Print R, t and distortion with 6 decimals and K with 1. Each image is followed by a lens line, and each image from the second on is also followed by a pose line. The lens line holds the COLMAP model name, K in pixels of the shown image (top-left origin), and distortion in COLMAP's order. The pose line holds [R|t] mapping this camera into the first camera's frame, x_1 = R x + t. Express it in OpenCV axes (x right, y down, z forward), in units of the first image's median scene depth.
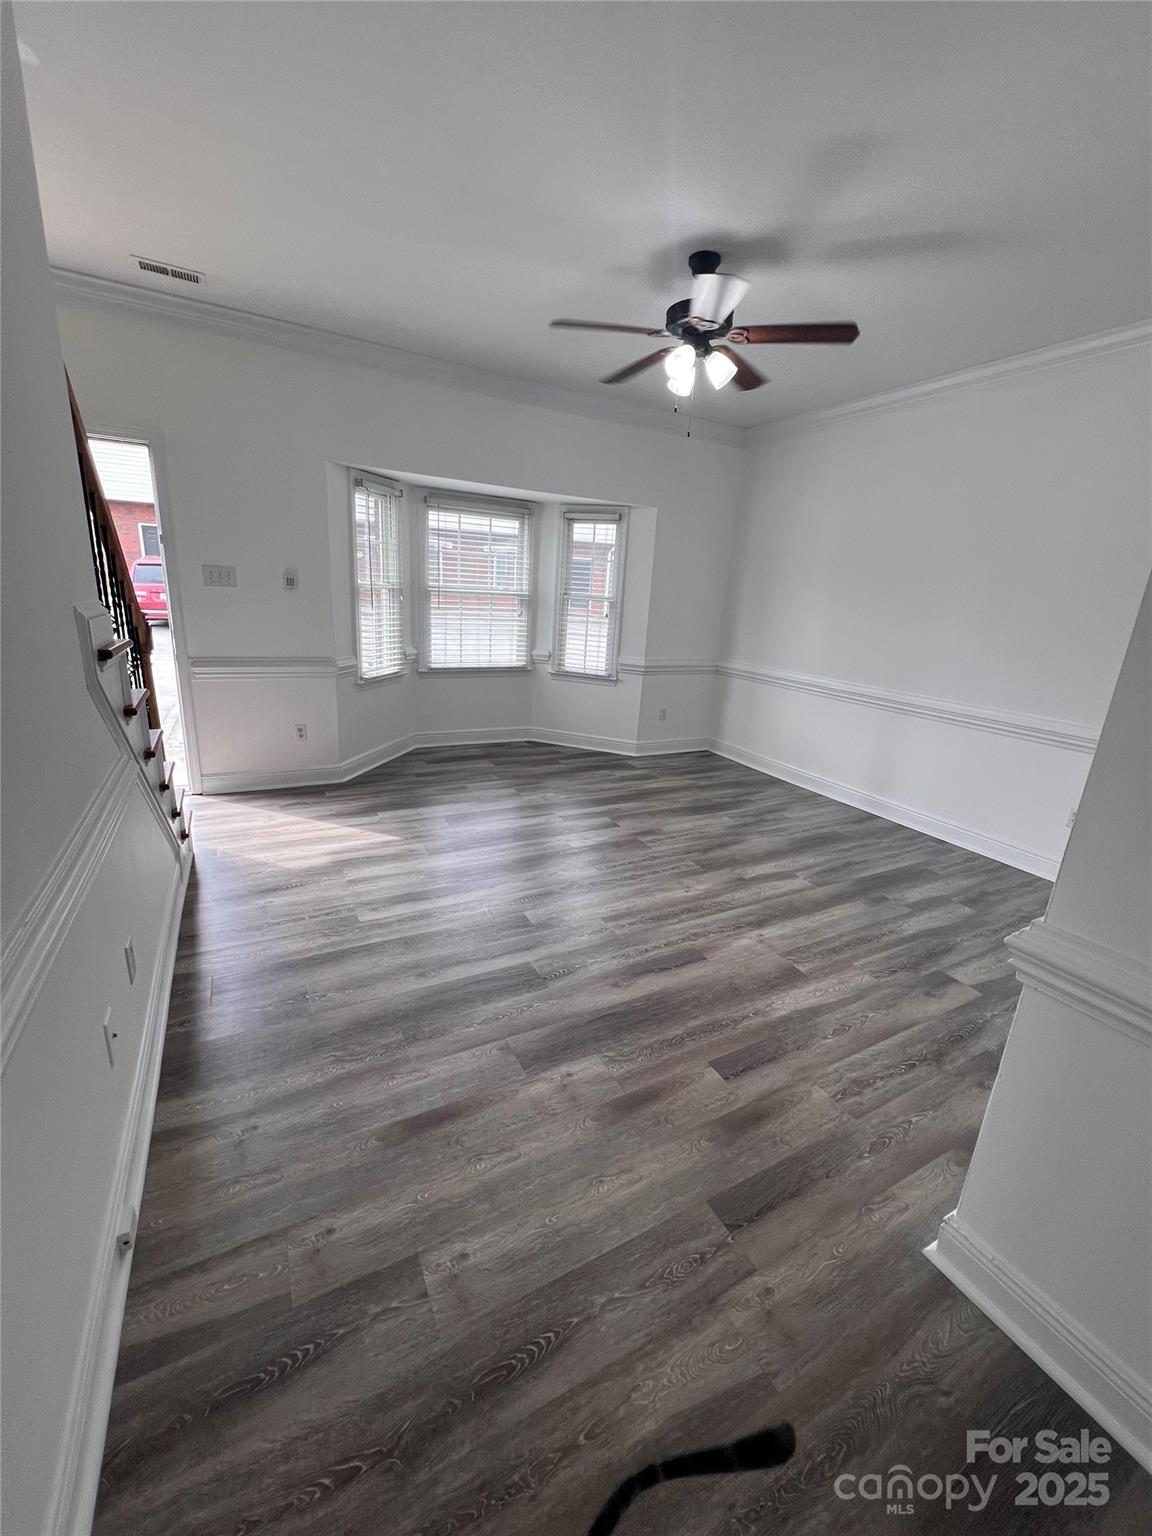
lens RADIAL K [[616.2, 0, 573.7], [0, 616.2, 766.9], [0, 0, 1]] dist [0.003382, 0.000235]
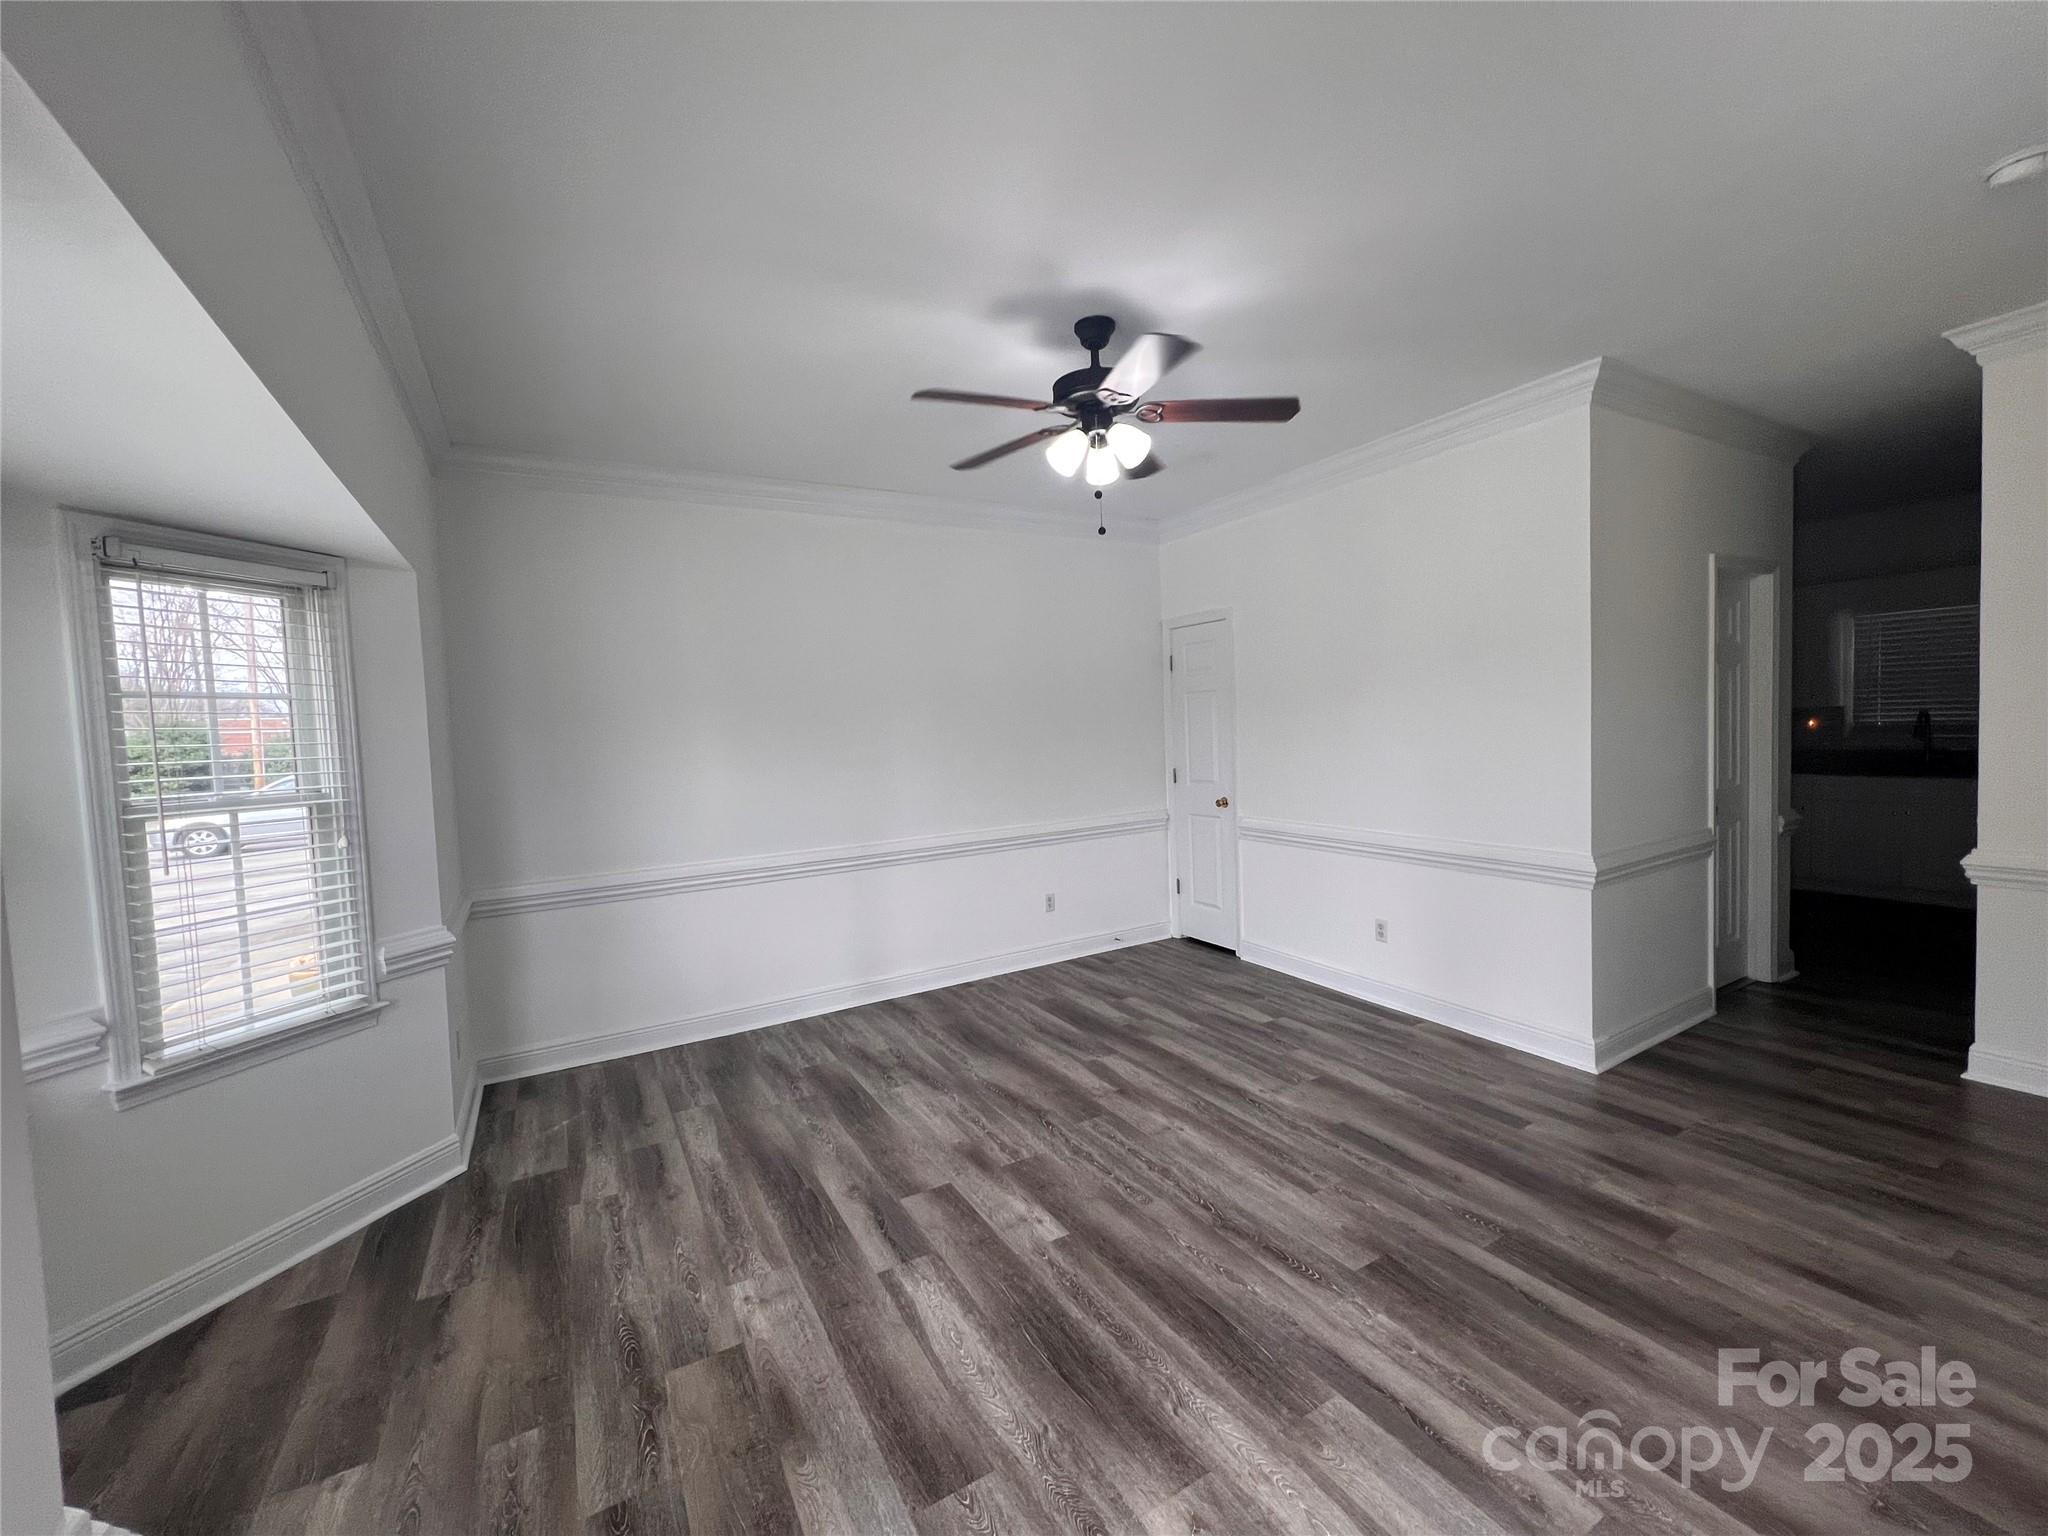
lens RADIAL K [[821.6, 0, 1022.1], [0, 821.6, 767.3], [0, 0, 1]] dist [0.003382, 0.000235]
pose [[-0.041637, -0.105730, 0.993523, -0.592209], [0.314962, 0.942296, 0.113478, -0.300270], [-0.948190, 0.317647, -0.005933, 0.857086]]
